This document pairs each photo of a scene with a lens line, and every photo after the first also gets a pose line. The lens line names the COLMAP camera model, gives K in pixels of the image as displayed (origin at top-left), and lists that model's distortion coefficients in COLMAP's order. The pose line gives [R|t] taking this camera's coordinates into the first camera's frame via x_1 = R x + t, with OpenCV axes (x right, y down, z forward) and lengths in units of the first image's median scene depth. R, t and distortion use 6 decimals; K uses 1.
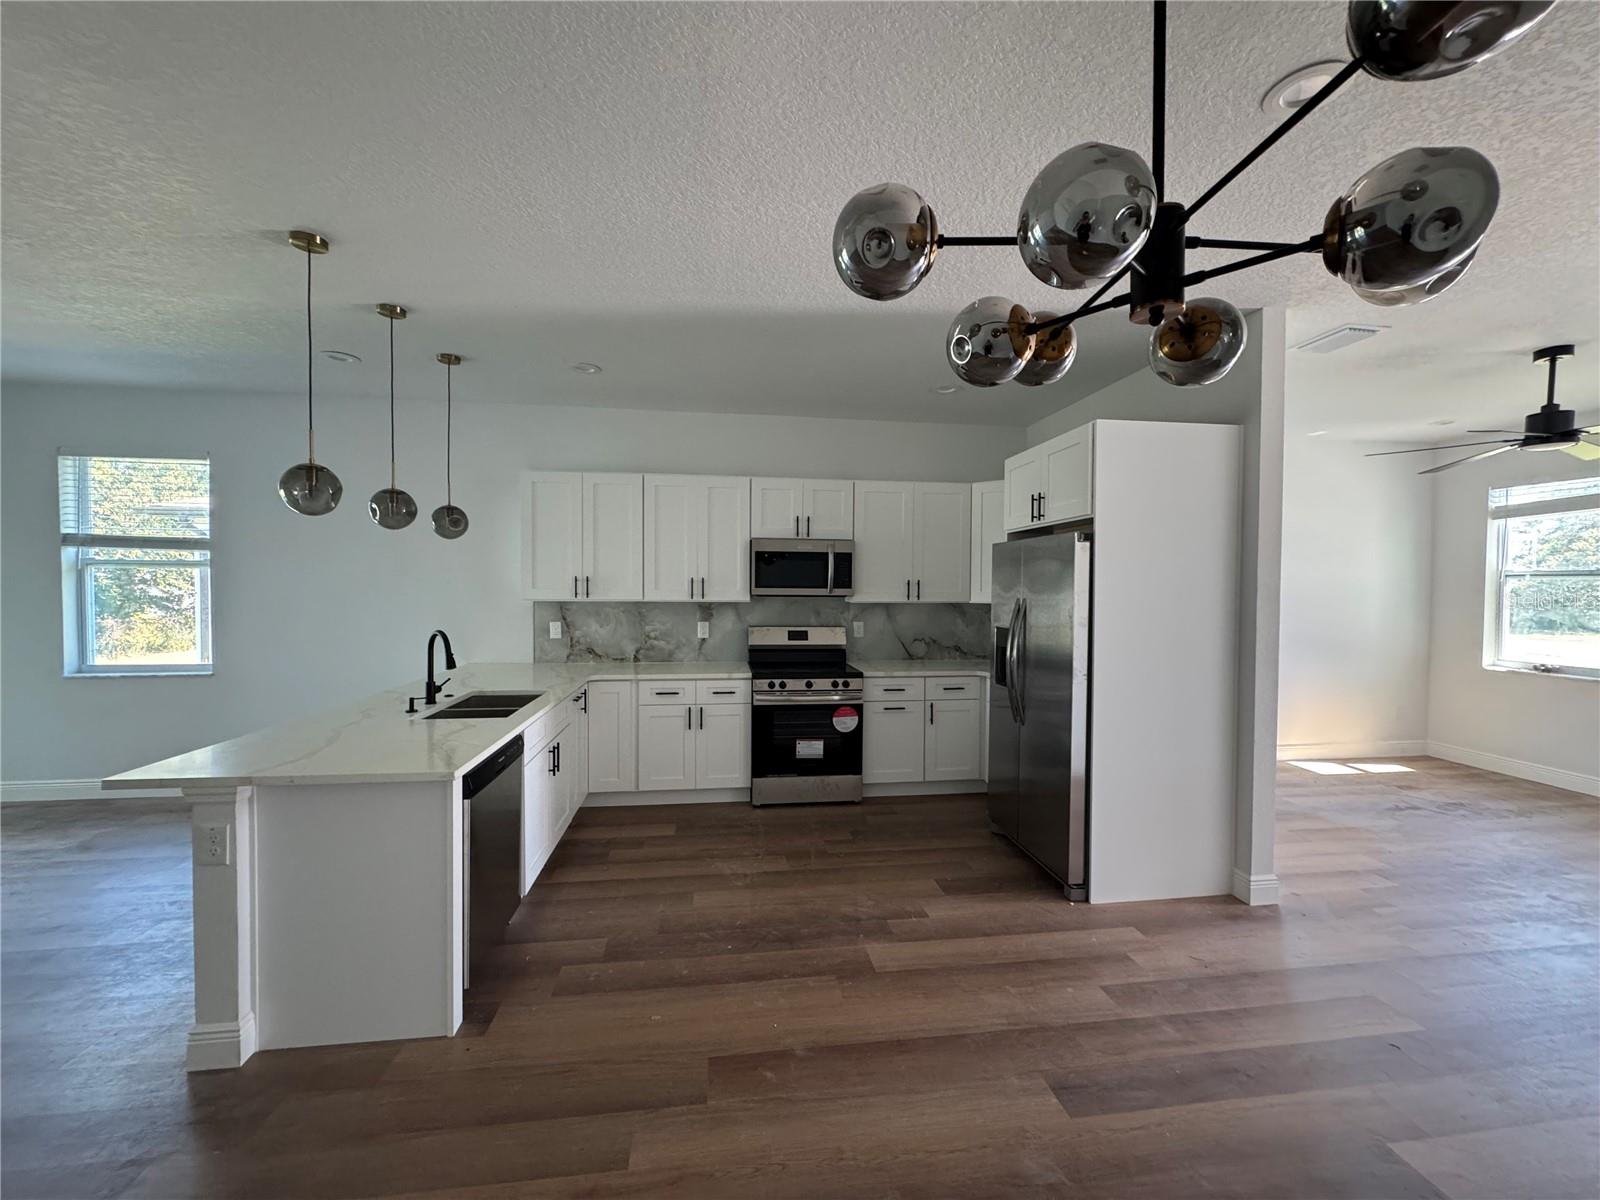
lens RADIAL K [[634.3, 0, 798.9], [0, 634.3, 600.8], [0, 0, 1]] dist [-0.005532, 0.001468]
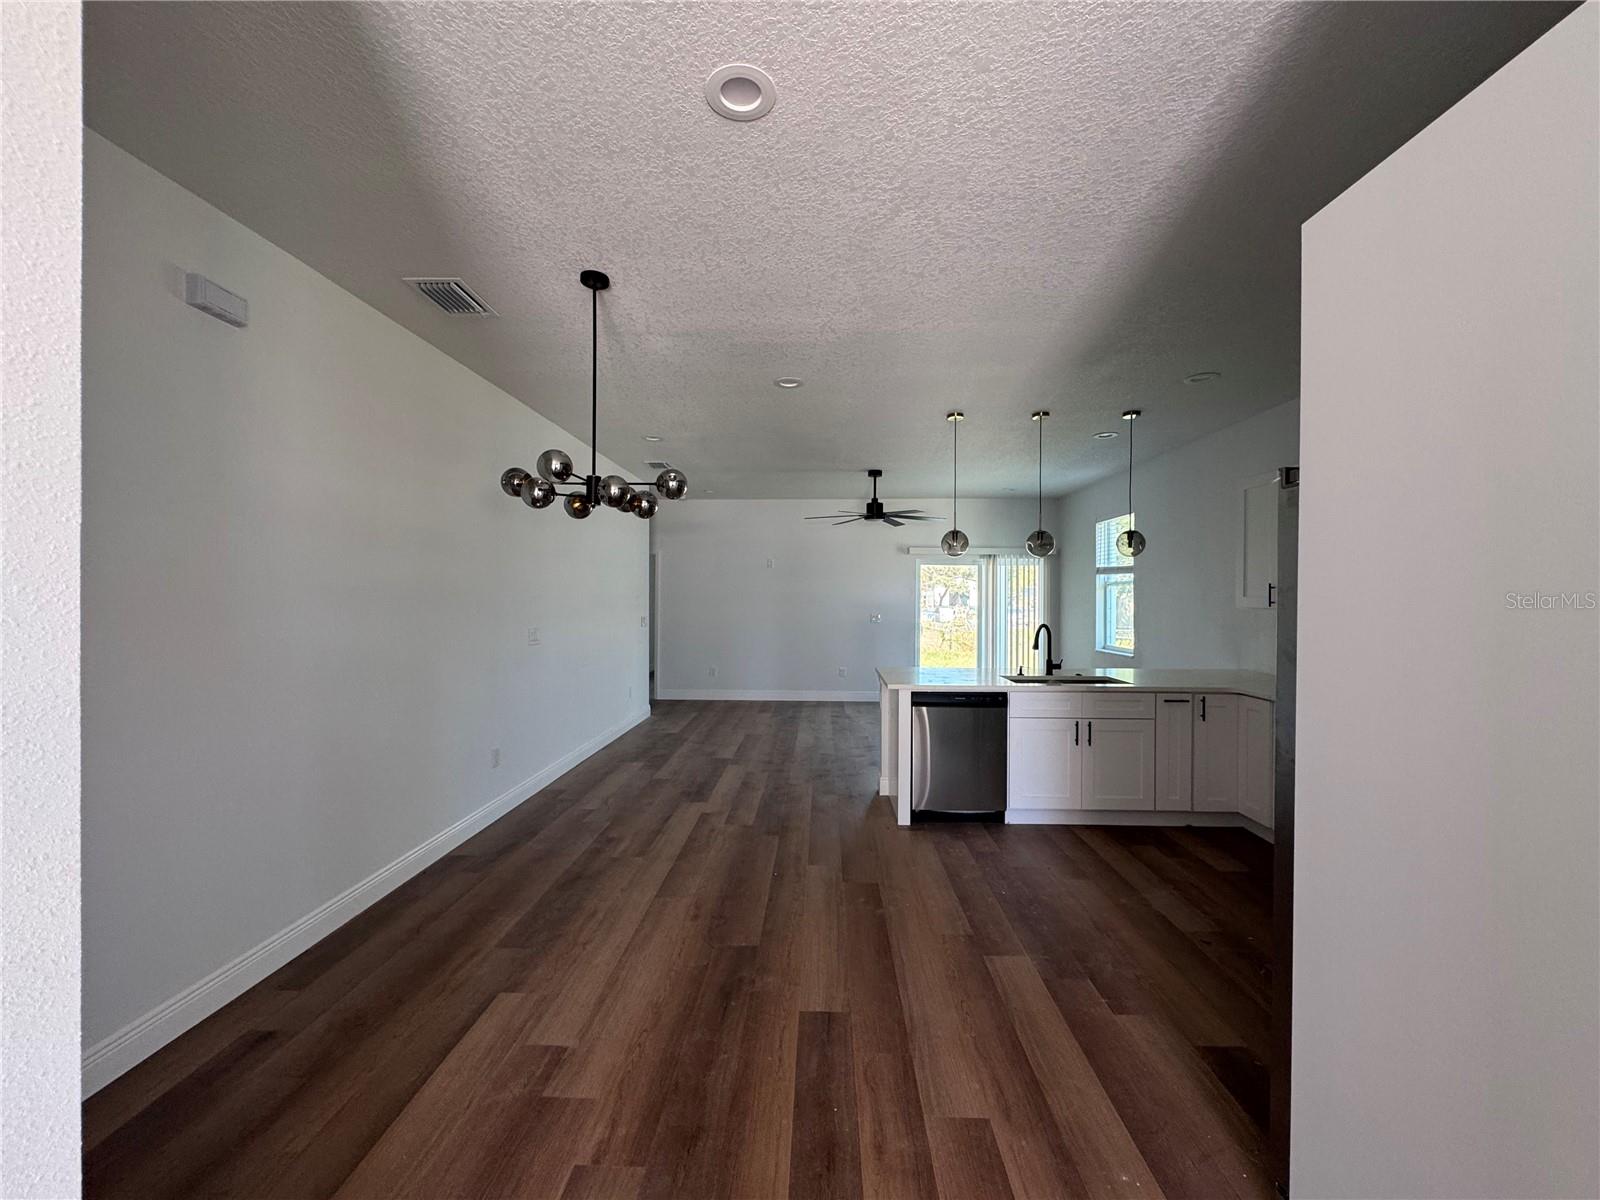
lens RADIAL K [[634.3, 0, 799.5], [0, 634.3, 599.2], [0, 0, 1]] dist [-0.005532, 0.001468]
pose [[-0.171404, -0.004171, -0.985192, 0.707013], [-0.028533, 0.999593, 0.000733, 0.003316], [0.984788, 0.028236, -0.171453, 0.506630]]
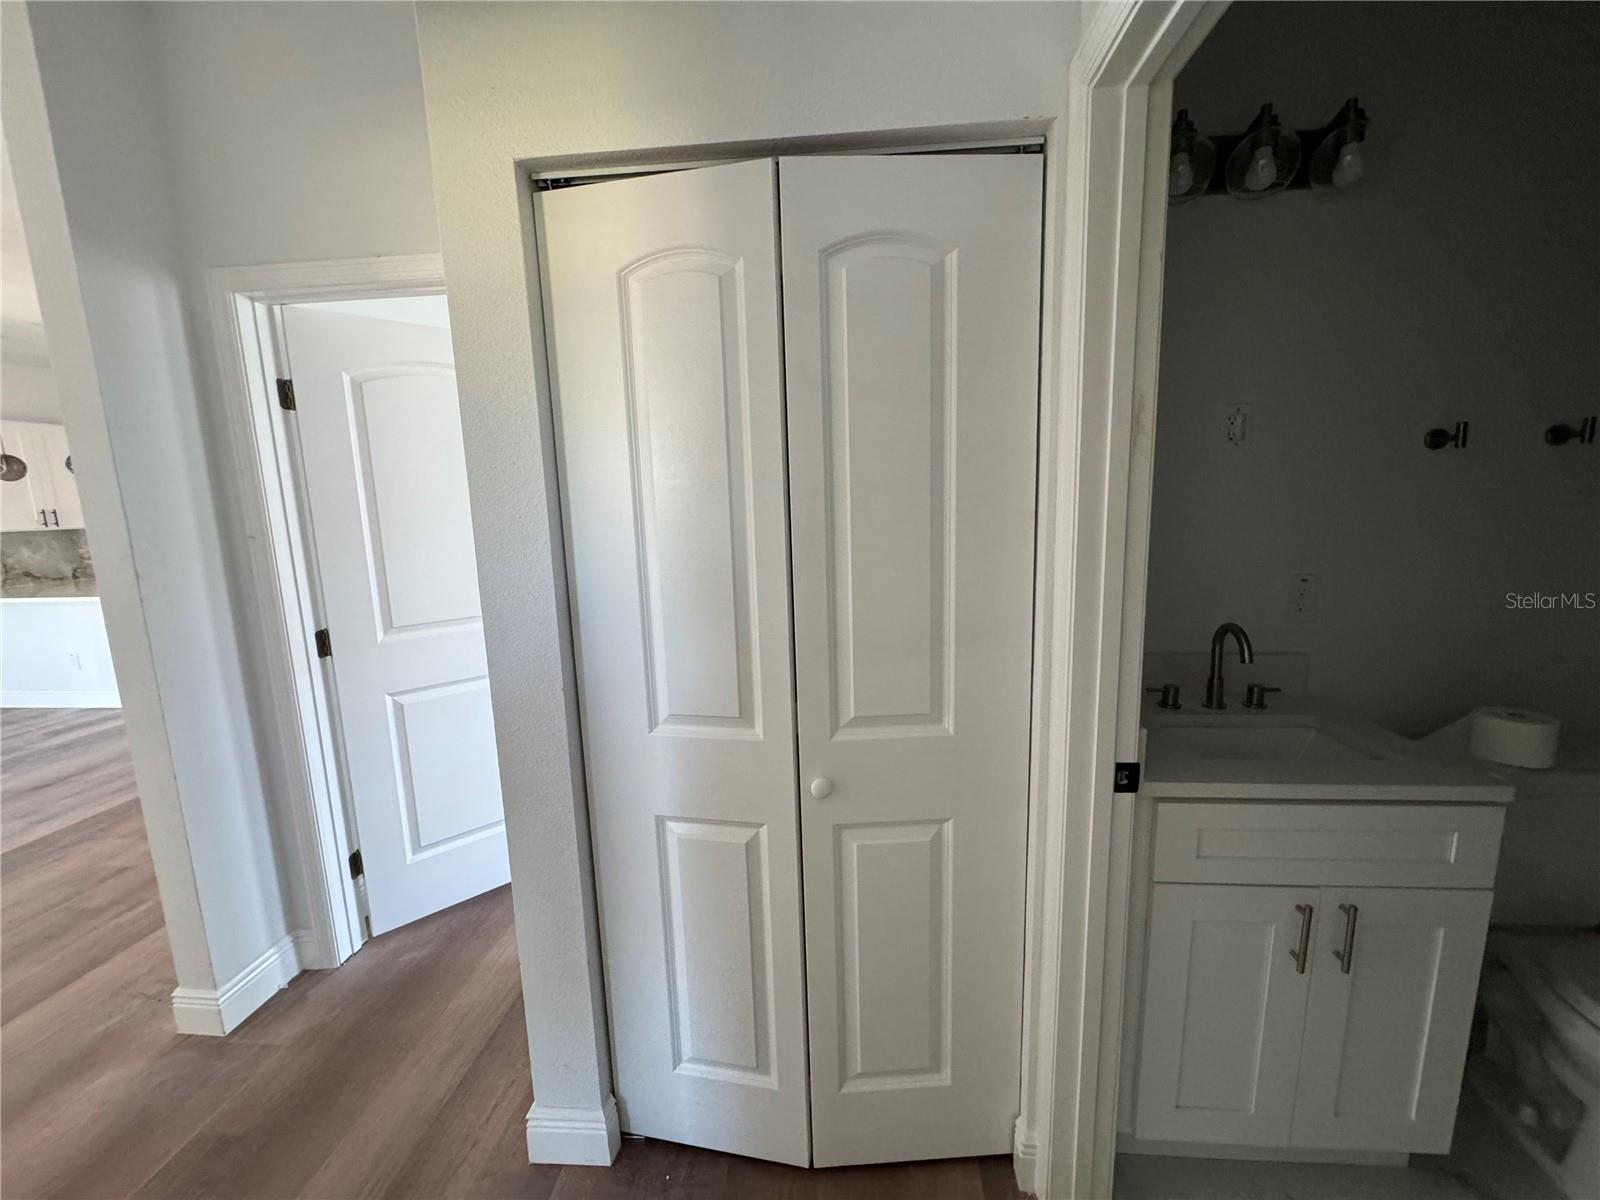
lens RADIAL K [[634.3, 0, 806.8], [0, 634.3, 600.7], [0, 0, 1]] dist [-0.005532, 0.001468]
pose [[0.209360, -0.166557, 0.963549, -1.312191], [0.050659, 0.985911, 0.159415, 0.015987], [-0.976525, 0.015437, 0.214848, -0.742197]]
